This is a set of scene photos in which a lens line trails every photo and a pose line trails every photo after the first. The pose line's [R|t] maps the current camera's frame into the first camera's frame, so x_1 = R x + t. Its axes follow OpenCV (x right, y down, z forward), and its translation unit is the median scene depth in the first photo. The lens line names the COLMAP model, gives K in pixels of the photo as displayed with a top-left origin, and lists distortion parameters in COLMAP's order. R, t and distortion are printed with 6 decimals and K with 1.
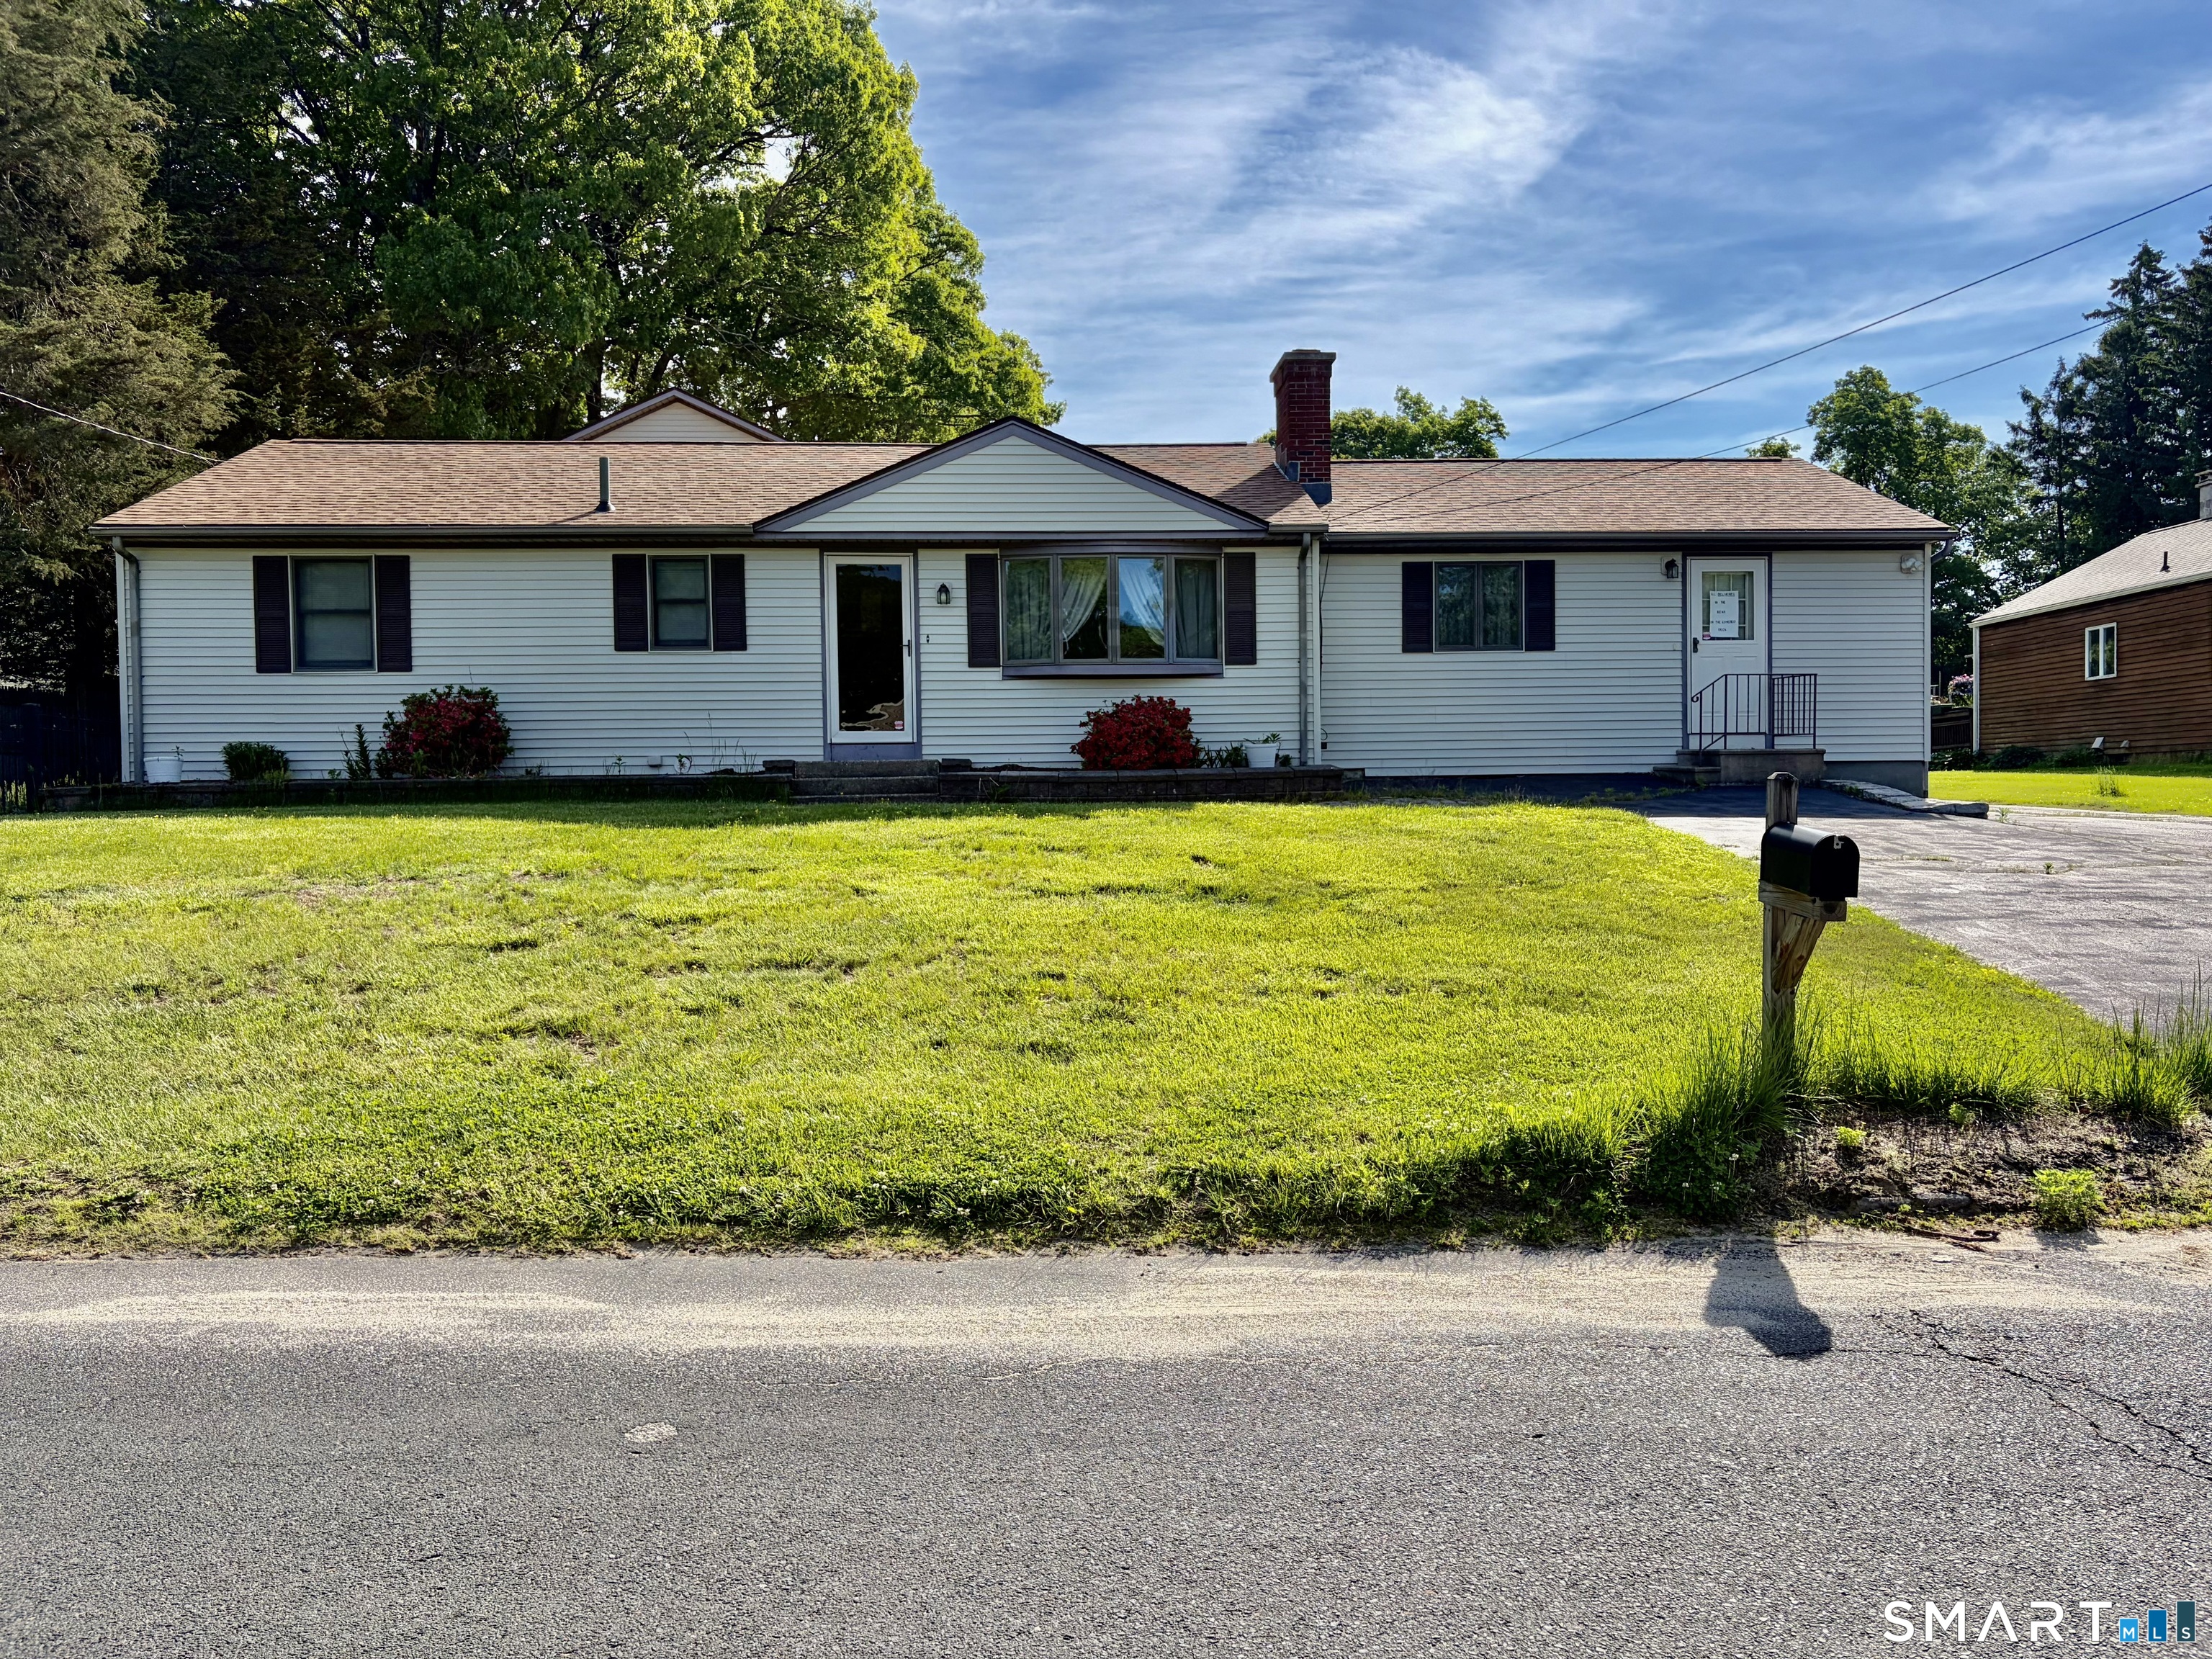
lens RADIAL K [[1653.8, 0, 1033.0], [0, 1653.8, 826.3], [0, 0, 1]] dist [0.181554, -0.484793]
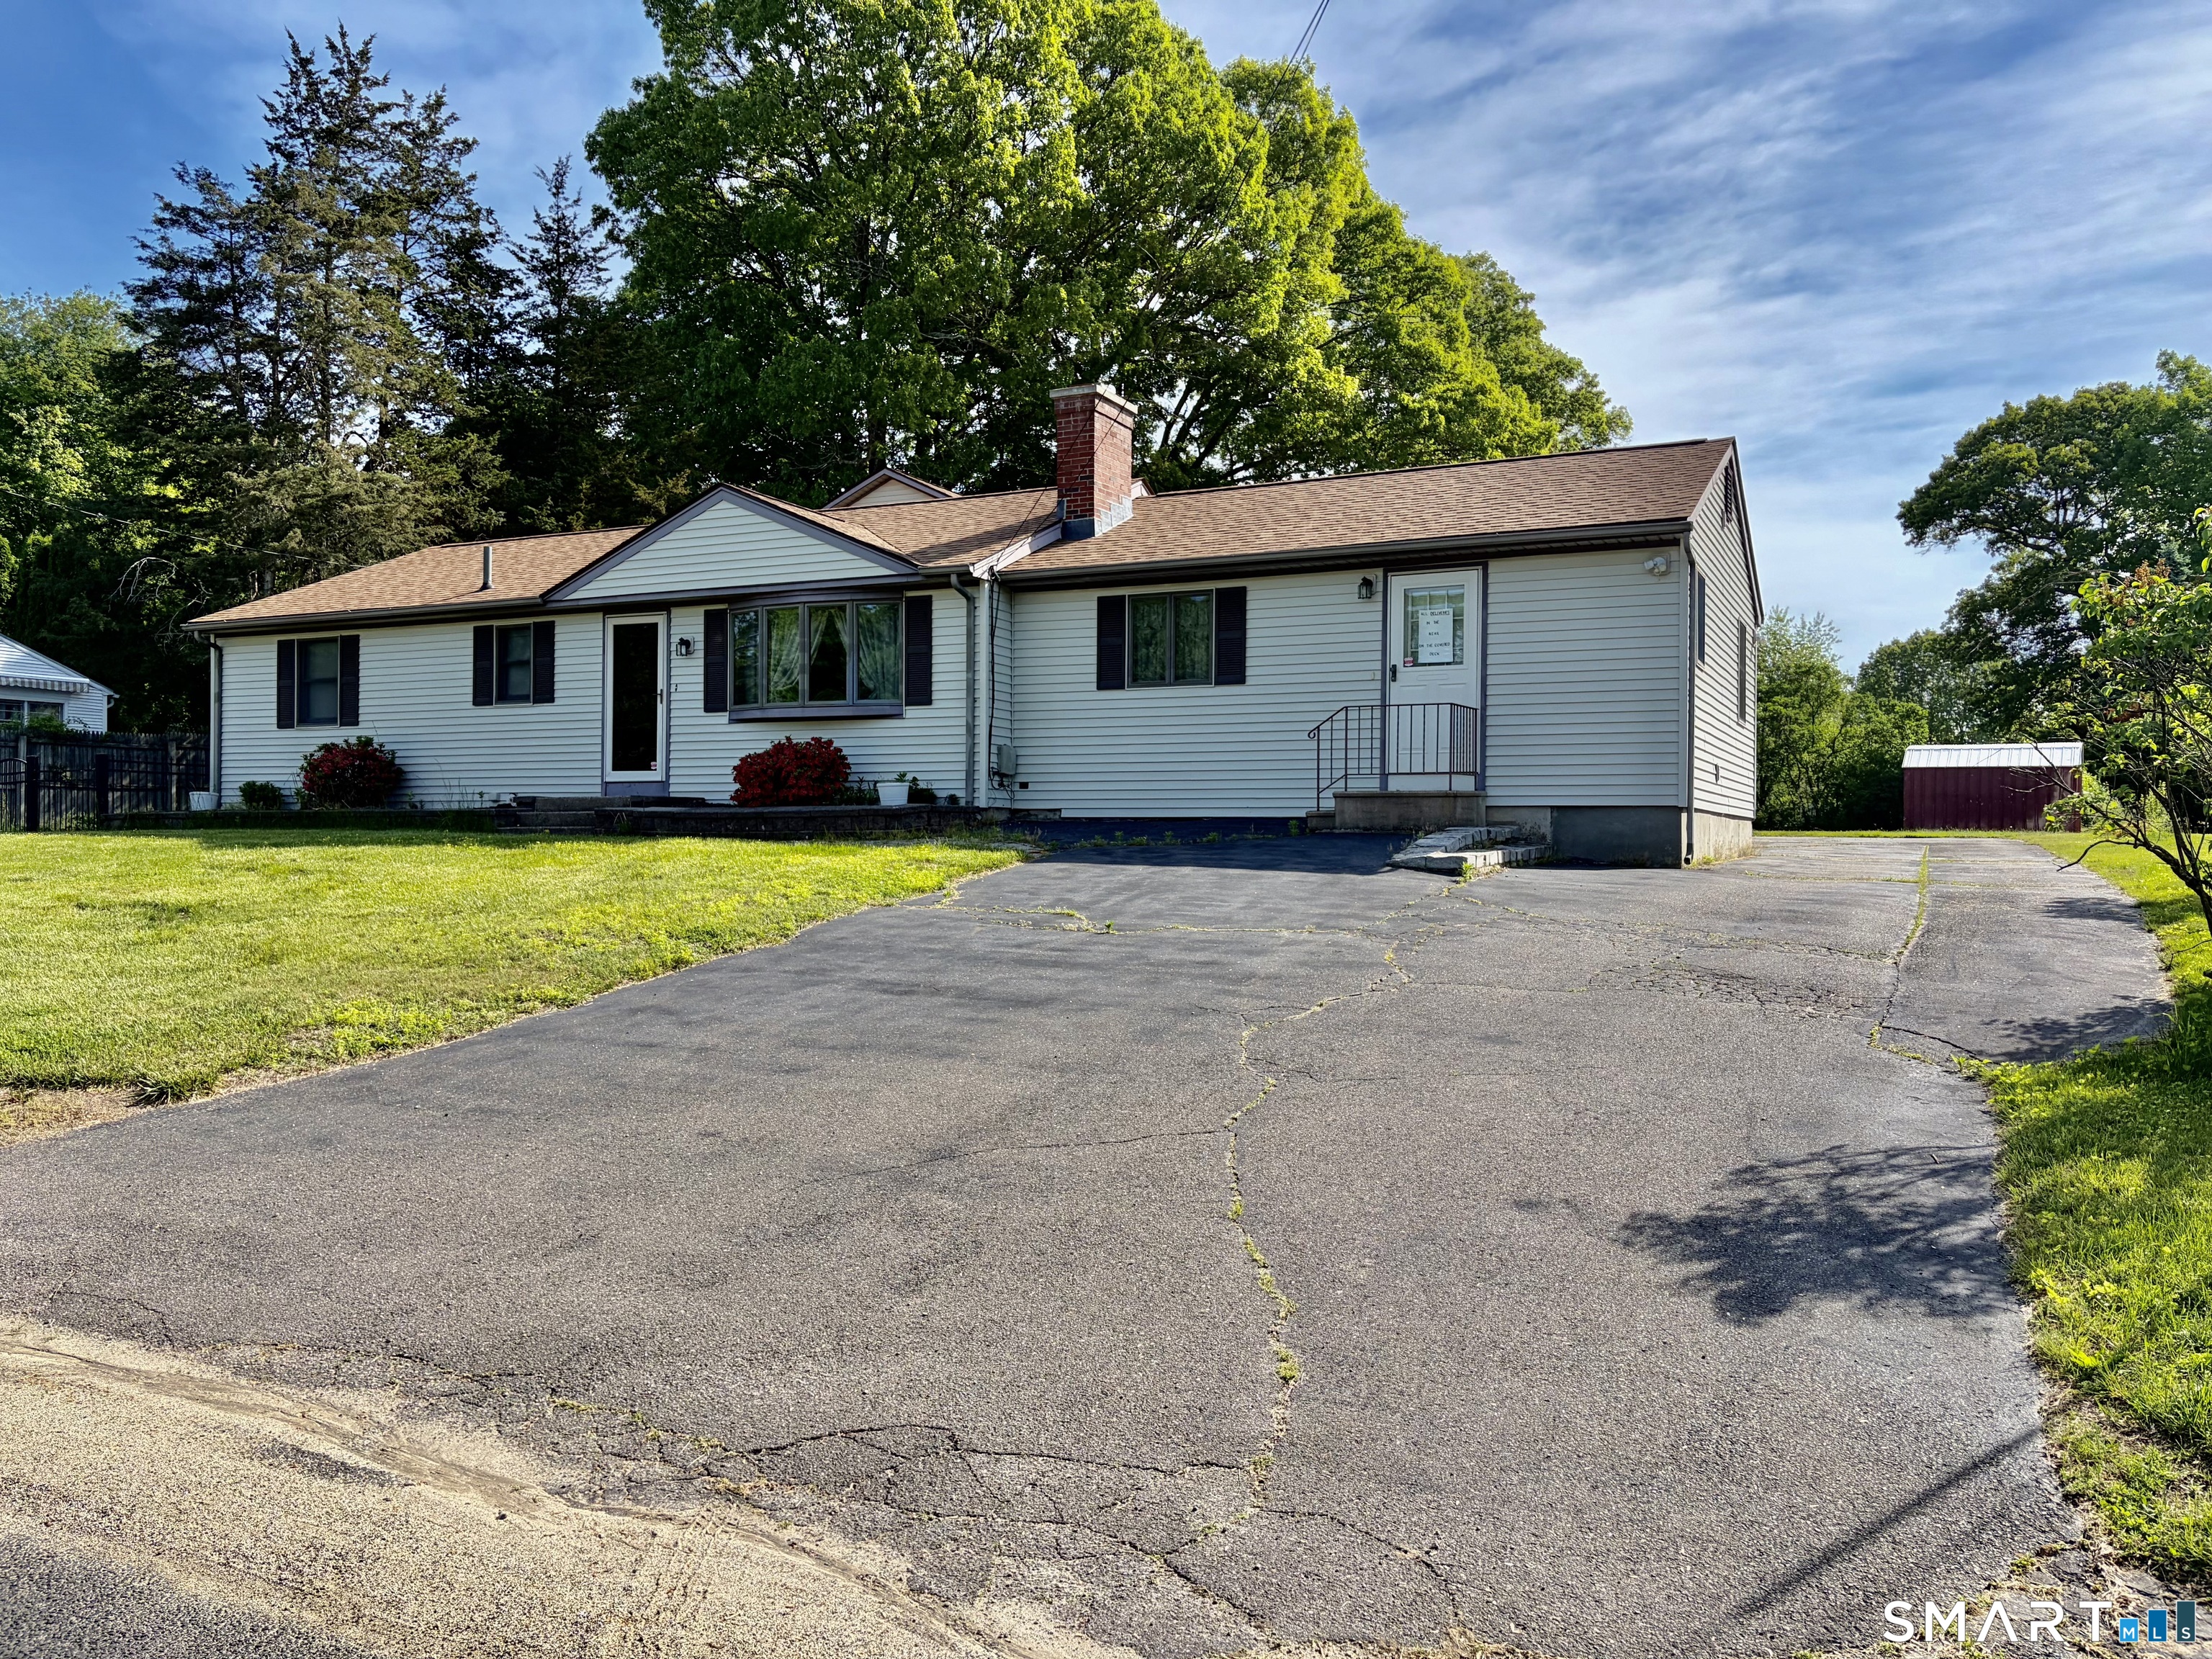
lens RADIAL K [[1652.3, 0, 1105.9], [0, 1652.3, 839.1], [0, 0, 1]] dist [0.113974, -0.172249]
pose [[0.865152, 0.017382, -0.501208, 0.741777], [-0.027939, 0.999518, -0.013564, -0.005142], [0.500730, 0.025739, 0.865221, 0.185500]]
